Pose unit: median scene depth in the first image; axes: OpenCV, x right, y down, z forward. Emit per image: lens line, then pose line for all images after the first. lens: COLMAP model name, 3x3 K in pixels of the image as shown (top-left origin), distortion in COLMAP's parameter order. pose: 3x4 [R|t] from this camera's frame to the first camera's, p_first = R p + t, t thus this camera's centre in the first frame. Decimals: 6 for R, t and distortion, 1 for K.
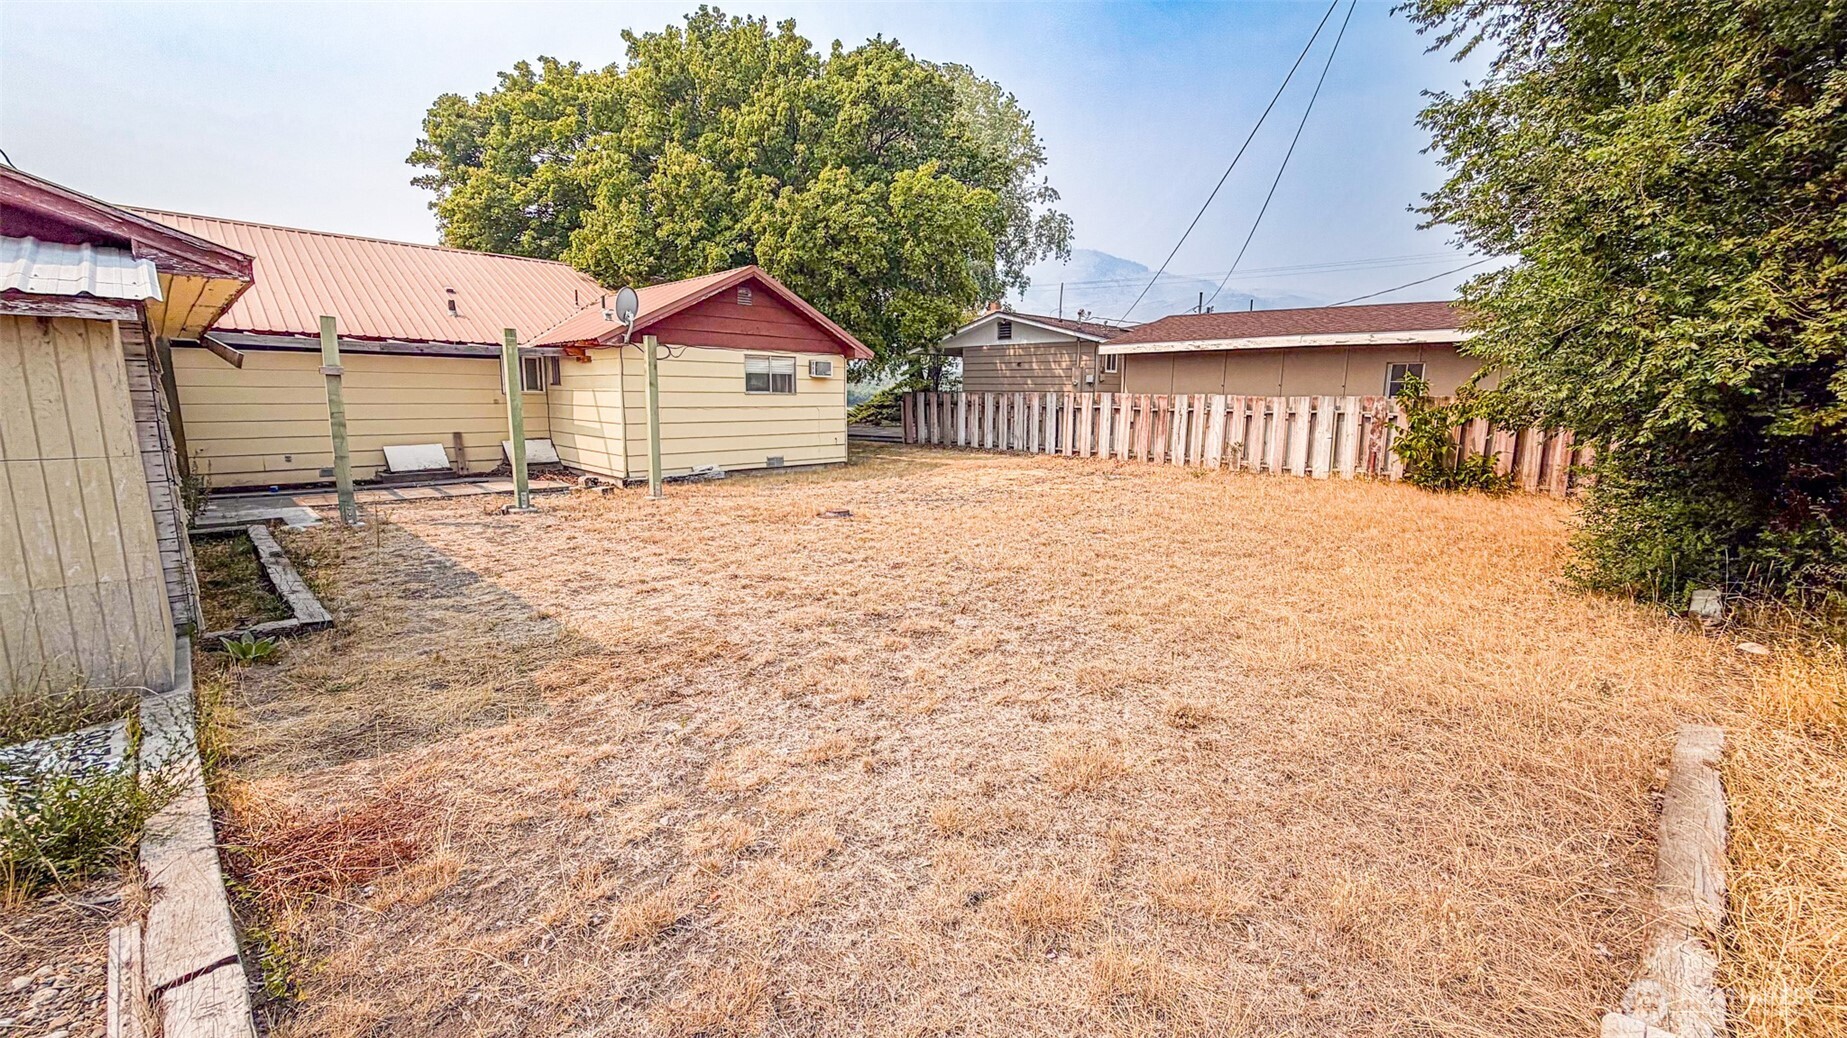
lens RADIAL K [[736.9, 0, 912.0], [0, 736.9, 509.1], [0, 0, 1]] dist [-0.000886, 0.000470]
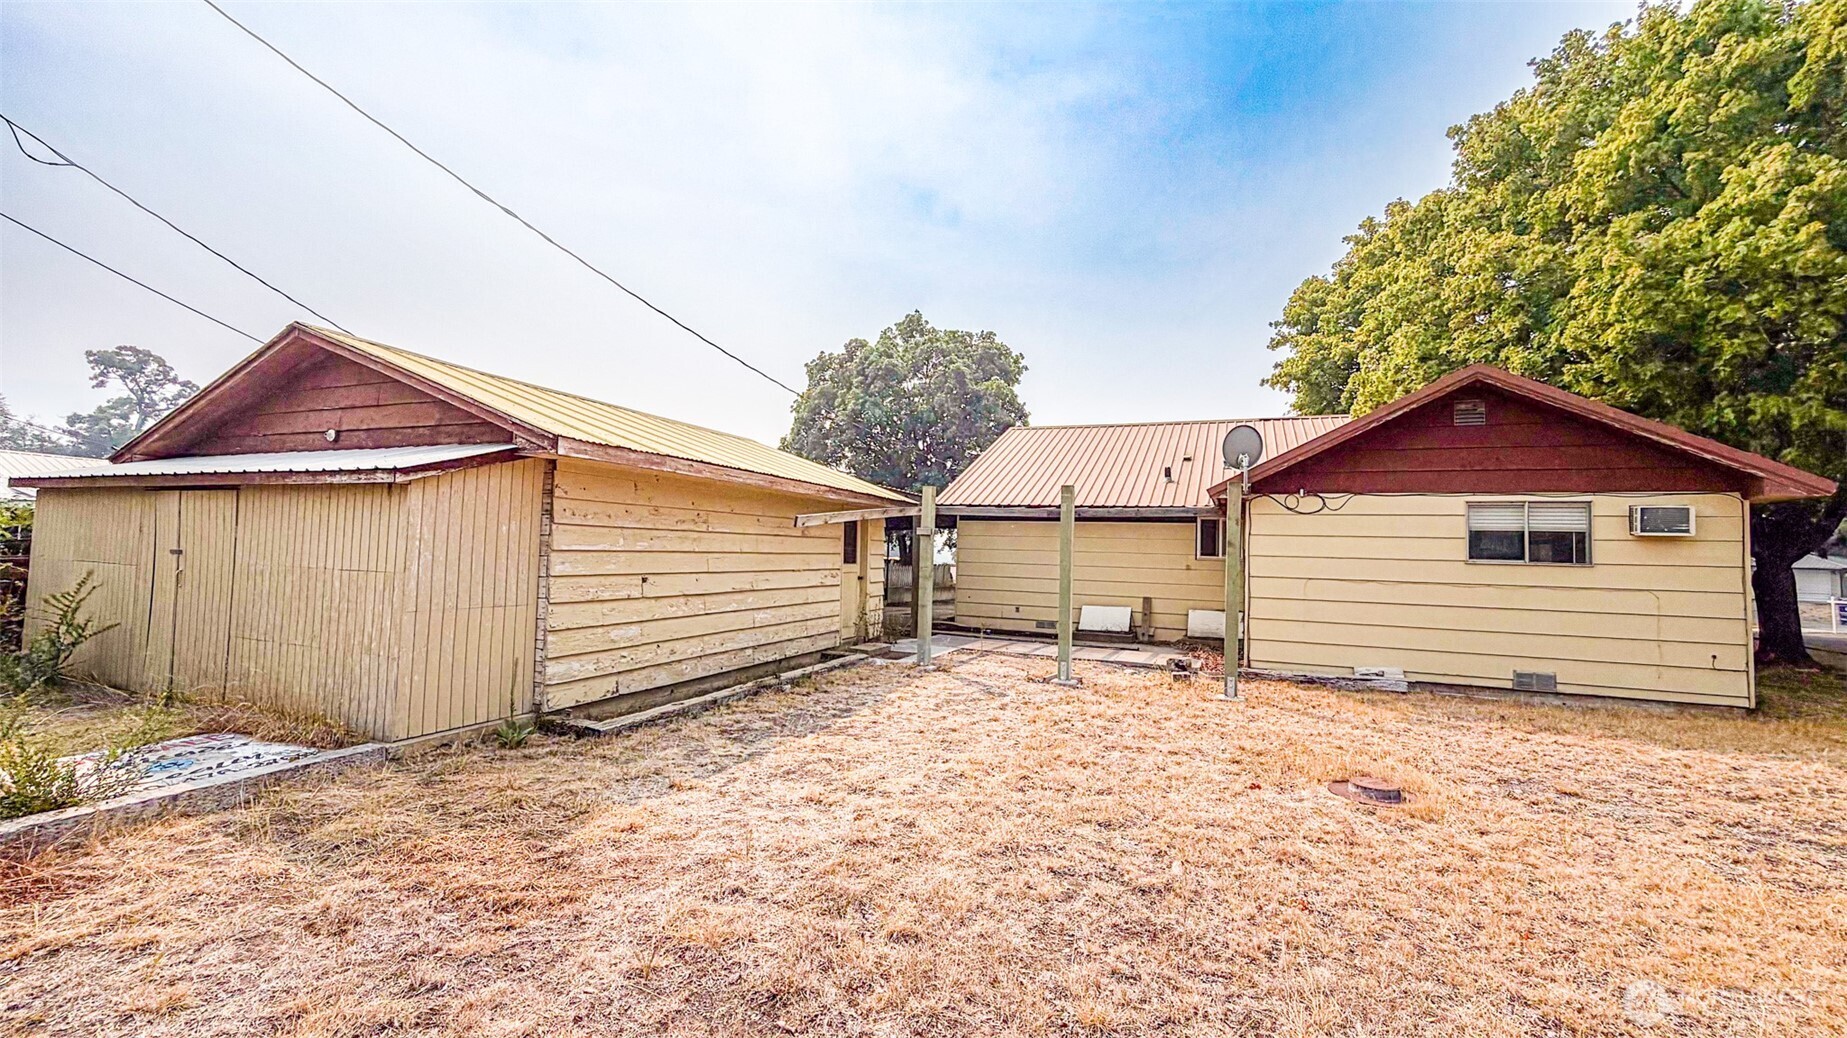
lens RADIAL K [[736.9, 0, 913.5], [0, 736.9, 512.7], [0, 0, 1]] dist [-0.000886, 0.000470]
pose [[0.384698, -0.046223, -0.921885, 0.169584], [-0.167373, 0.978696, -0.118915, -0.045179], [0.907741, 0.200045, 0.368765, 0.330809]]
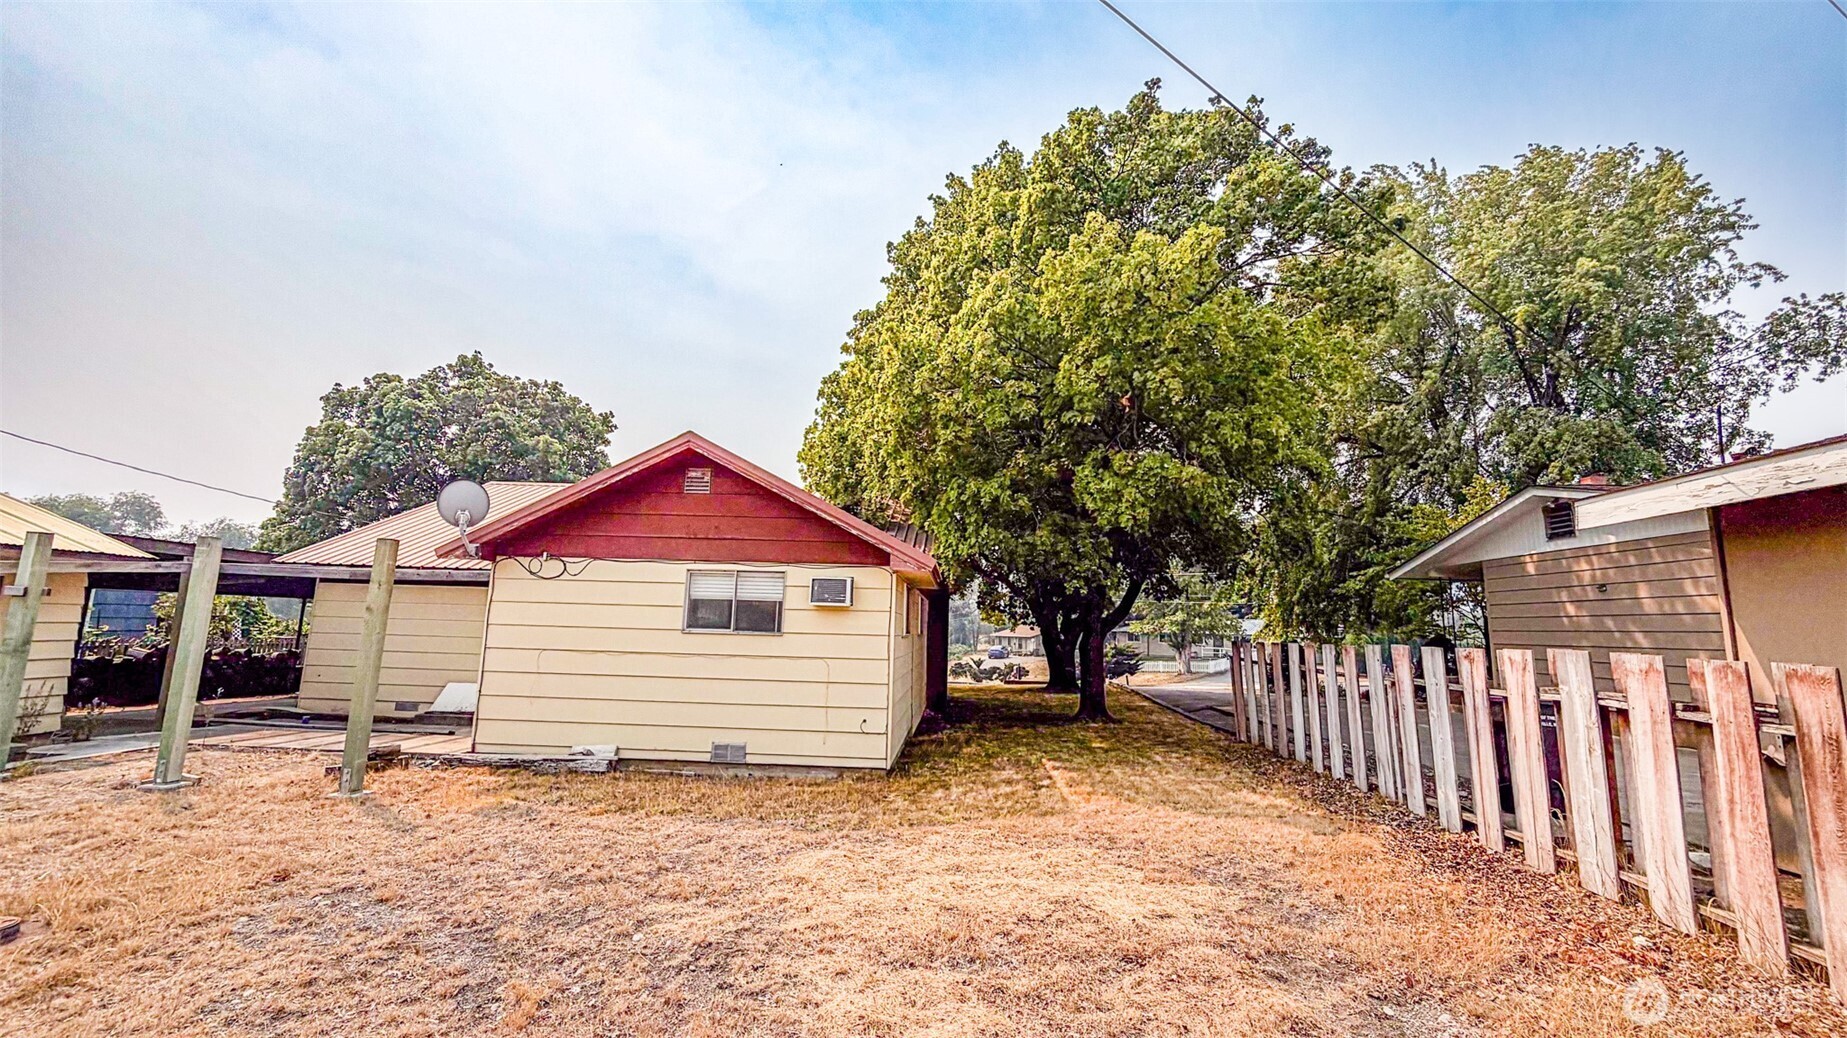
lens RADIAL K [[736.9, 0, 943.1], [0, 736.9, 517.7], [0, 0, 1]] dist [-0.000886, 0.000470]
pose [[0.674639, -0.103116, -0.730910, 0.373552], [-0.137207, 0.955420, -0.261433, -0.116023], [0.725284, 0.276658, 0.630415, 0.736830]]
